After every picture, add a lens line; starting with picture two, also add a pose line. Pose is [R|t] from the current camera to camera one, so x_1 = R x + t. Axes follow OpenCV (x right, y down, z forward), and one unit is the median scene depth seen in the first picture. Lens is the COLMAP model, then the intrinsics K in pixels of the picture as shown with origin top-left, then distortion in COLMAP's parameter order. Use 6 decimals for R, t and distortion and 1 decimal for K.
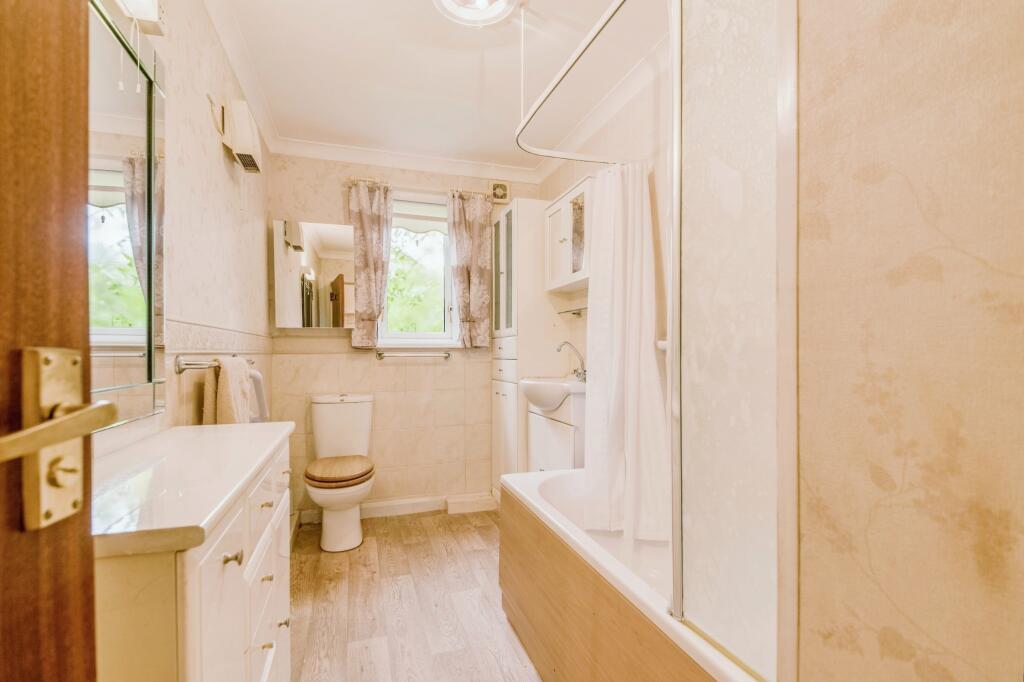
lens RADIAL K [[495.0, 0, 513.1], [0, 495.0, 346.7], [0, 0, 1]] dist [-0.000396, -0.008770]
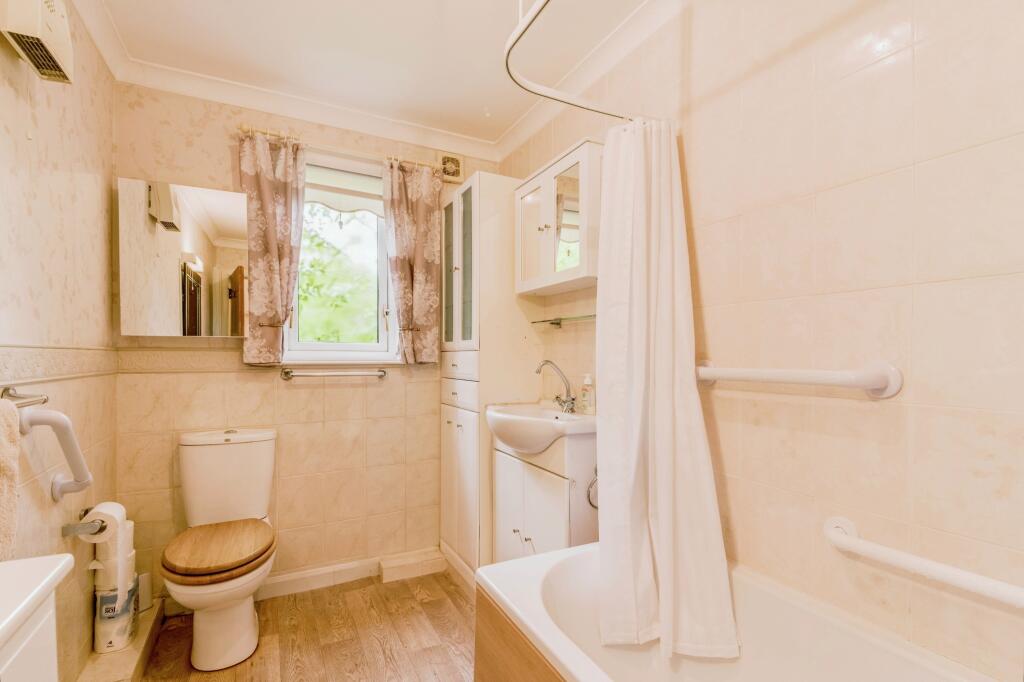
lens RADIAL K [[495.0, 0, 540.7], [0, 495.0, 356.3], [0, 0, 1]] dist [-0.000396, -0.008770]
pose [[0.980717, 0.005365, 0.195361, -0.045025], [-0.007449, 0.999923, 0.009937, -0.020731], [-0.195292, -0.011200, 0.980681, 0.216848]]
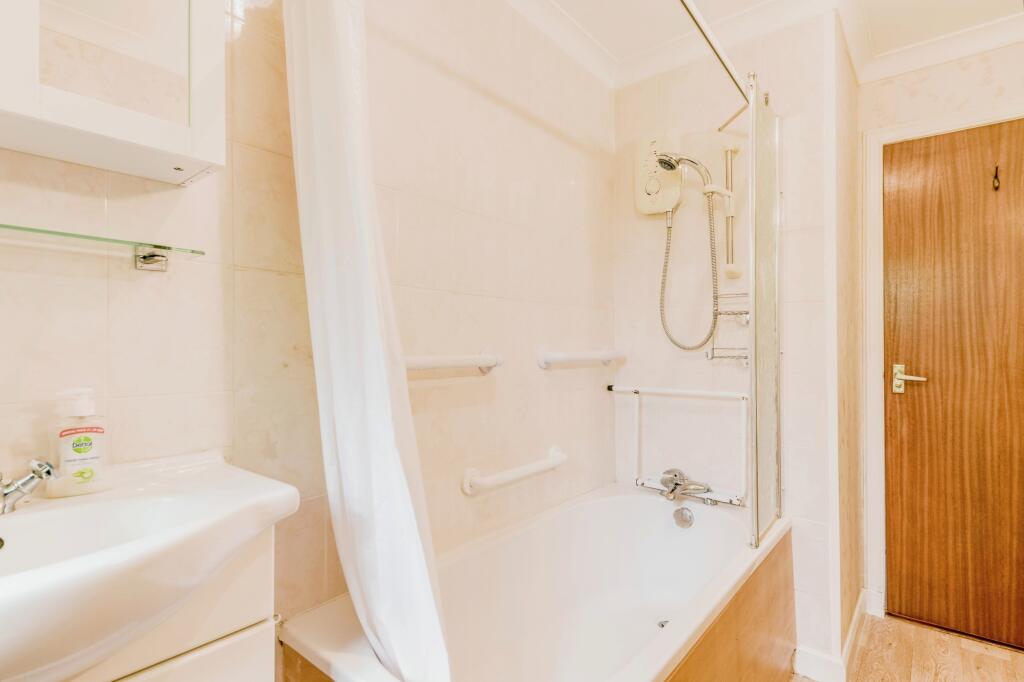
lens RADIAL K [[495.0, 0, 510.6], [0, 495.0, 342.7], [0, 0, 1]] dist [-0.000396, -0.008770]
pose [[-0.530908, 0.014389, 0.847307, -0.210024], [-0.002398, 0.999826, -0.018481, -0.008819], [-0.847426, -0.011843, -0.530781, 0.888370]]
